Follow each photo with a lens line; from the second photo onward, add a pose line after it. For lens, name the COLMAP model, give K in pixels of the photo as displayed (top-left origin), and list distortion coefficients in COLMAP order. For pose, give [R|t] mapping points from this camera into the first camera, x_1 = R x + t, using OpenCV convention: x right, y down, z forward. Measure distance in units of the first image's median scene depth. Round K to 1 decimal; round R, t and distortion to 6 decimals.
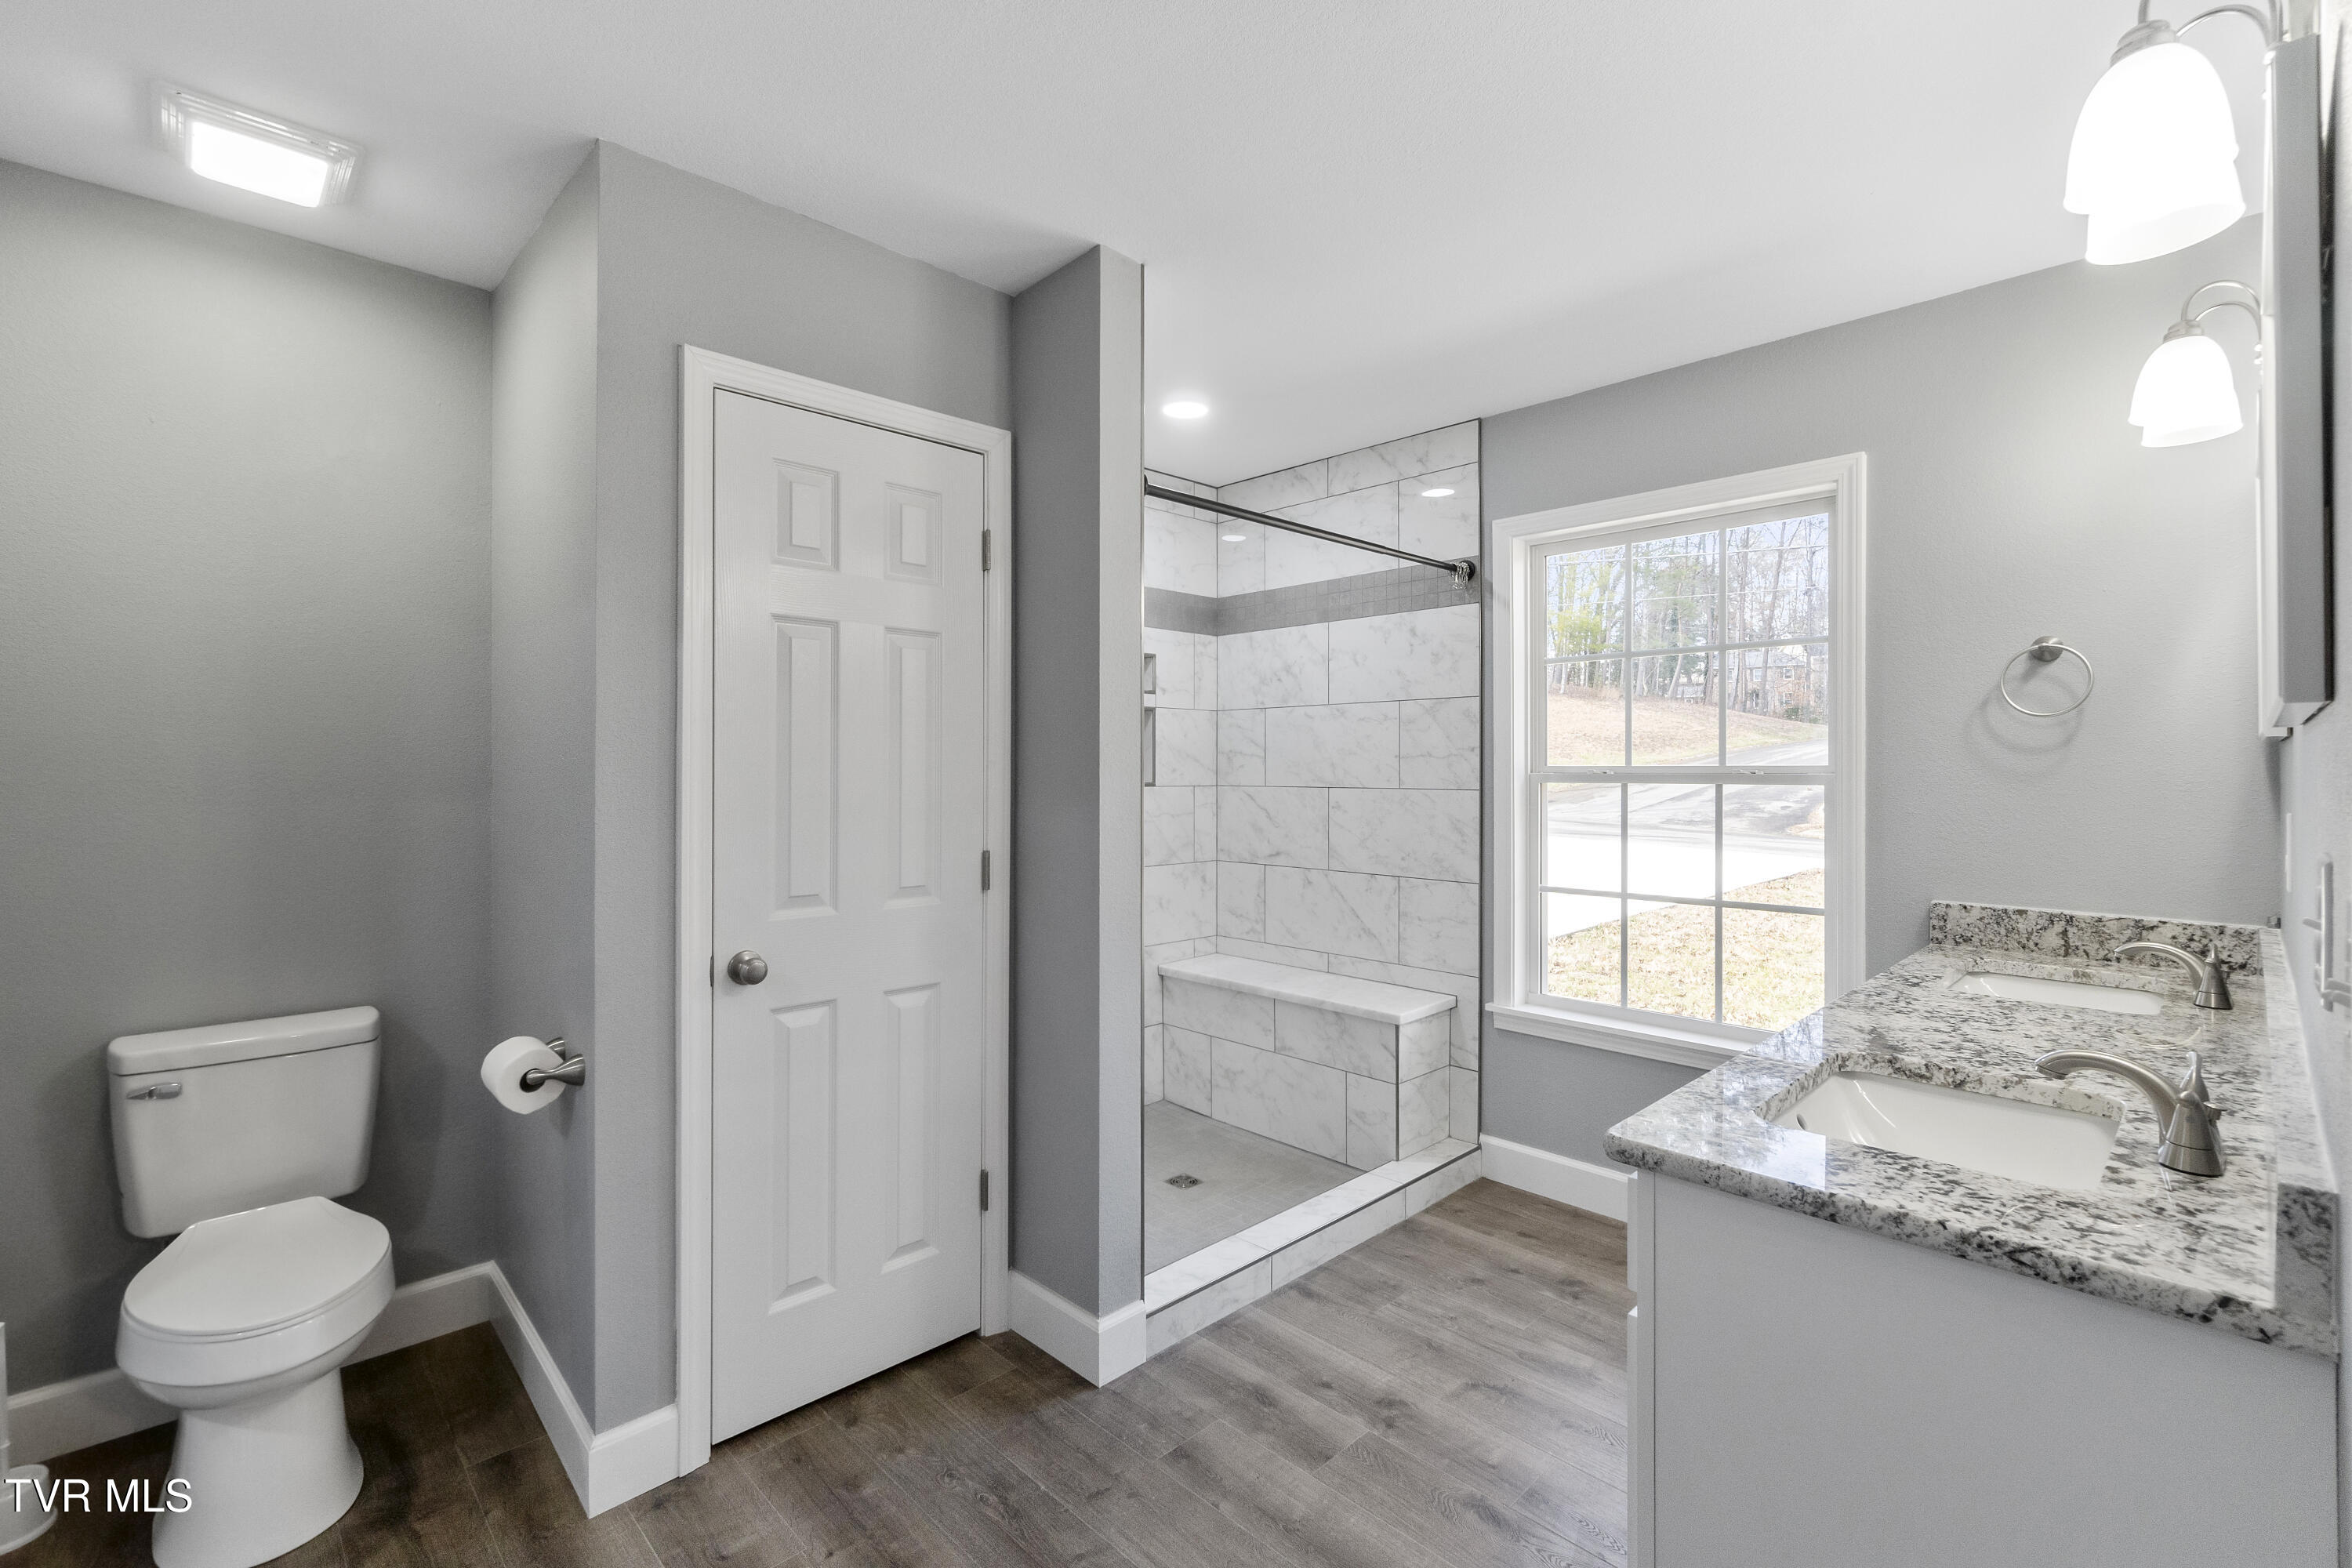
lens RADIAL K [[1016.9, 0, 1156.4], [0, 1016.9, 768.7], [0, 0, 1]] dist [-0.004436, 0.001617]
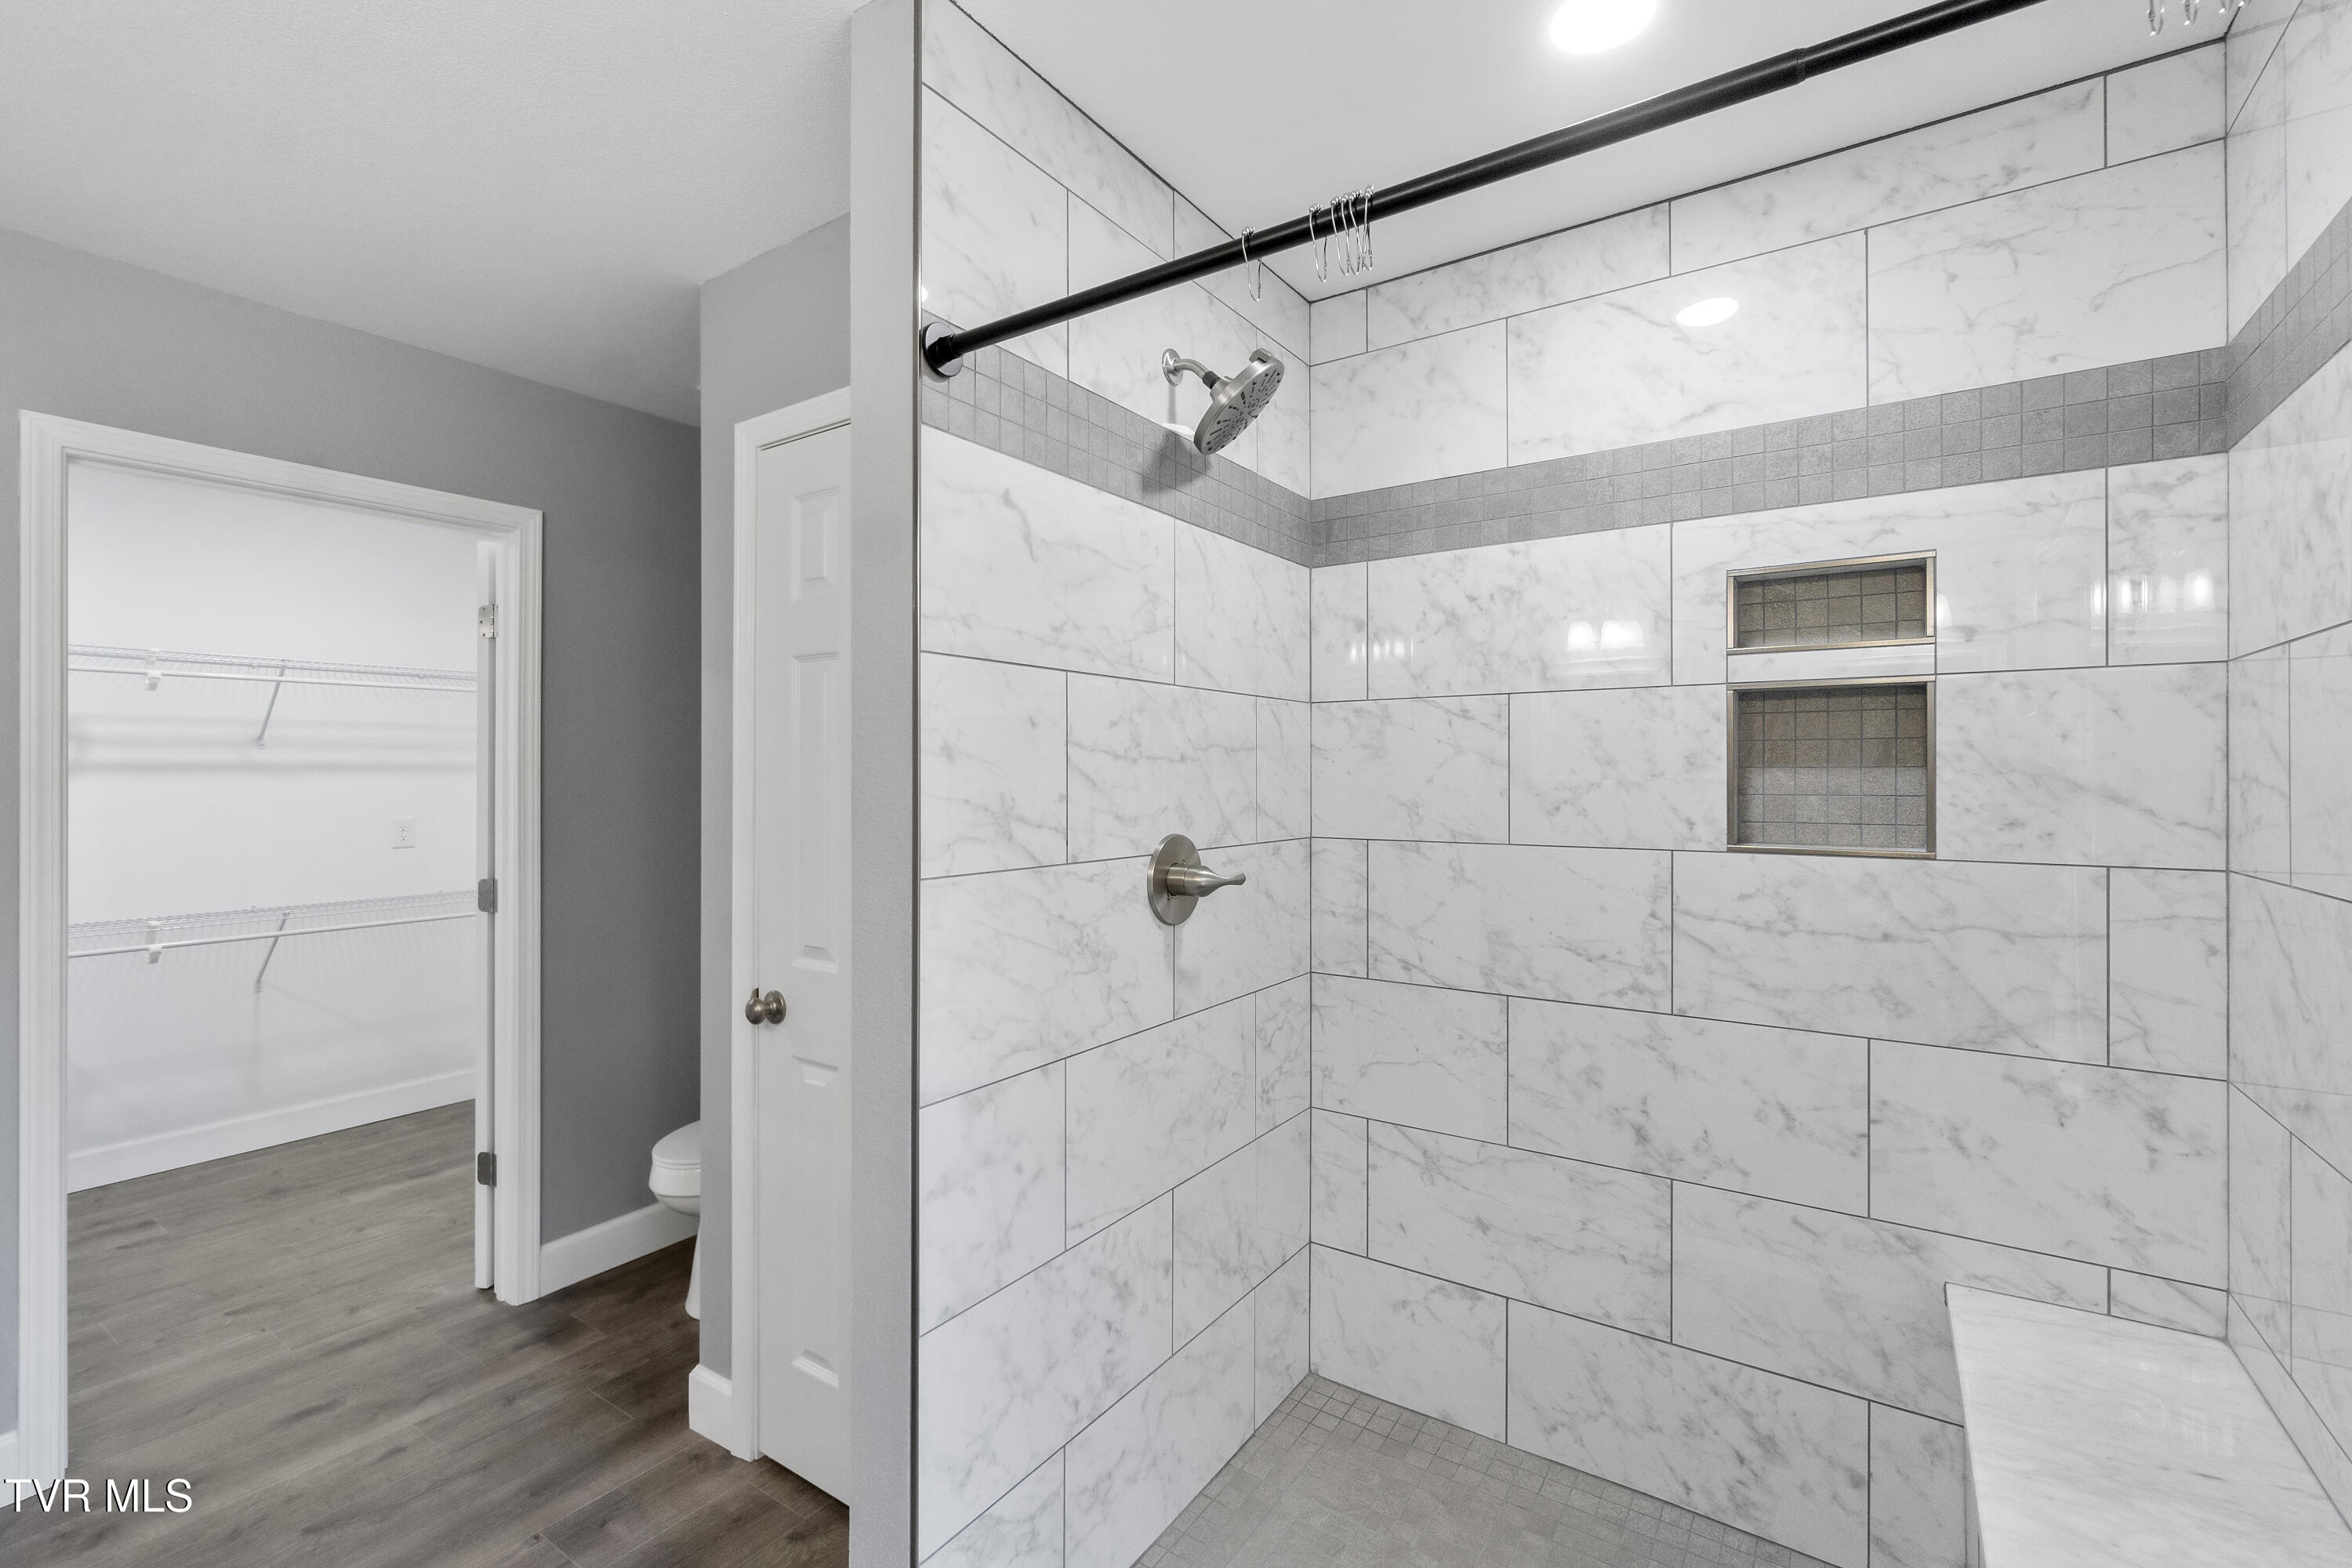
lens RADIAL K [[1016.9, 0, 1159.6], [0, 1016.9, 776.2], [0, 0, 1]] dist [-0.004436, 0.001617]
pose [[0.193619, 0.006116, -0.981058, 0.341544], [0.007886, 0.999939, 0.007790, -0.023579], [0.981045, -0.009245, 0.193559, 0.575894]]
